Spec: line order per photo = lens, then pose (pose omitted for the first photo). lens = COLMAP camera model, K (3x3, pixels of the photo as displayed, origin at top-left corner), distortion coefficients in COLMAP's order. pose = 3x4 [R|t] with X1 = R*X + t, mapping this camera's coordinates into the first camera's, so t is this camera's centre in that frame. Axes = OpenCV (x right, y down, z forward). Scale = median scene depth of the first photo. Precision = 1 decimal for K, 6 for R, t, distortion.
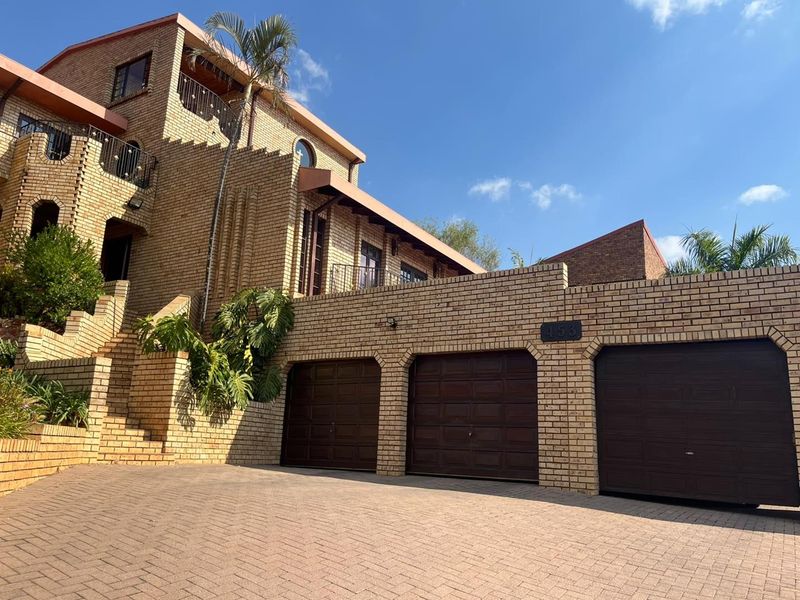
lens RADIAL K [[606.9, 0, 400.3], [0, 606.9, 305.1], [0, 0, 1]] dist [0.067873, -0.094879]
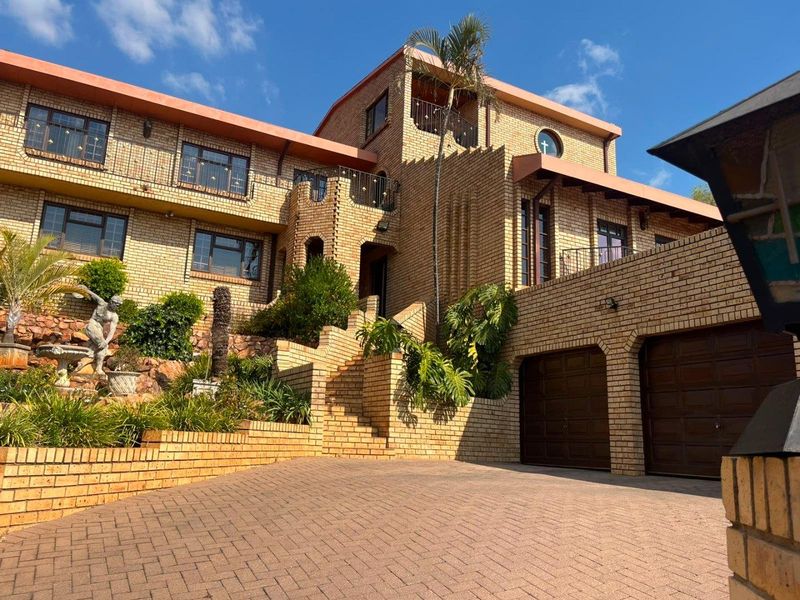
lens RADIAL K [[606.9, 0, 396.5], [0, 606.9, 302.0], [0, 0, 1]] dist [0.067873, -0.094879]
pose [[0.865419, -0.121709, -0.486041, 0.131057], [0.116057, 0.992360, -0.041849, 0.024331], [0.487422, -0.020191, 0.872933, 0.057085]]
